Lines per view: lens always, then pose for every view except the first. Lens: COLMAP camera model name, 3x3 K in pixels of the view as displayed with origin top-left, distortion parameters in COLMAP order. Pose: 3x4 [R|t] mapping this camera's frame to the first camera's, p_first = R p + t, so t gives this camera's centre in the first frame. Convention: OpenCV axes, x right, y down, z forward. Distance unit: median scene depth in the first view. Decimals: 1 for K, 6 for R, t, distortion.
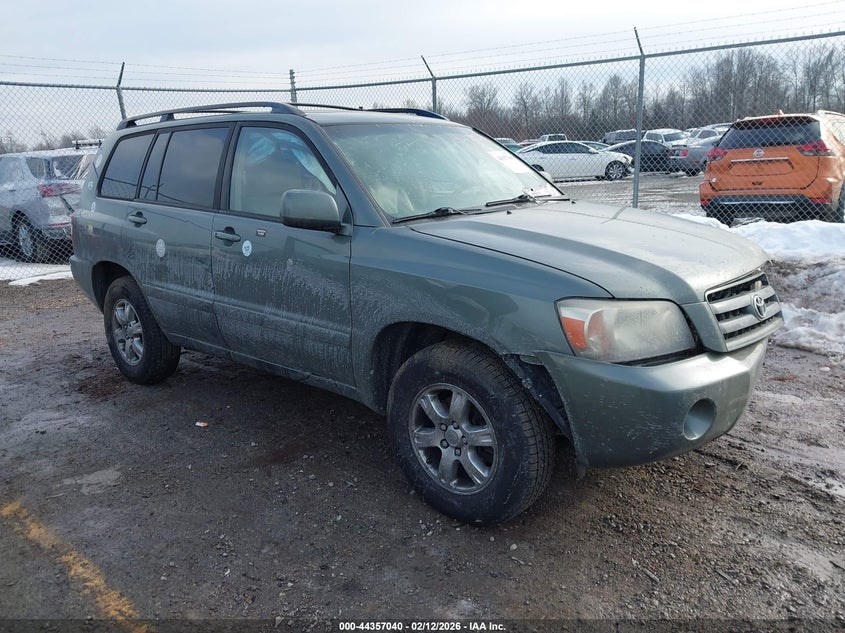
lens RADIAL K [[703.0, 0, 422.5], [0, 703.0, 316.5], [0, 0, 1]] dist [0.052920, -0.109867]
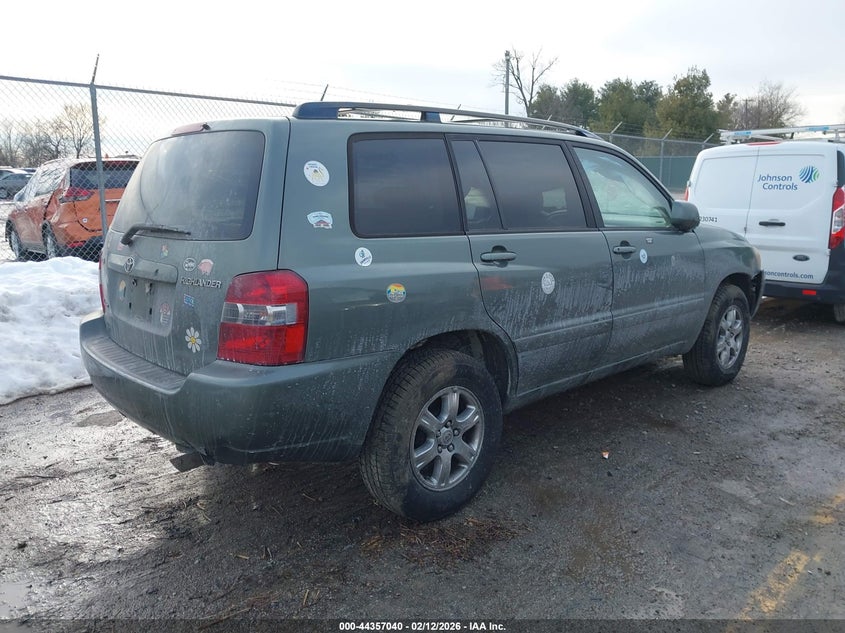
lens RADIAL K [[661.2, 0, 422.5], [0, 661.2, 316.5], [0, 0, 1]] dist [-0.001477, -0.087364]
pose [[0.099914, -0.170861, 0.980216, -1.233939], [0.229460, 0.962548, 0.144392, -0.219452], [-0.968176, 0.210494, 0.135378, 1.131195]]
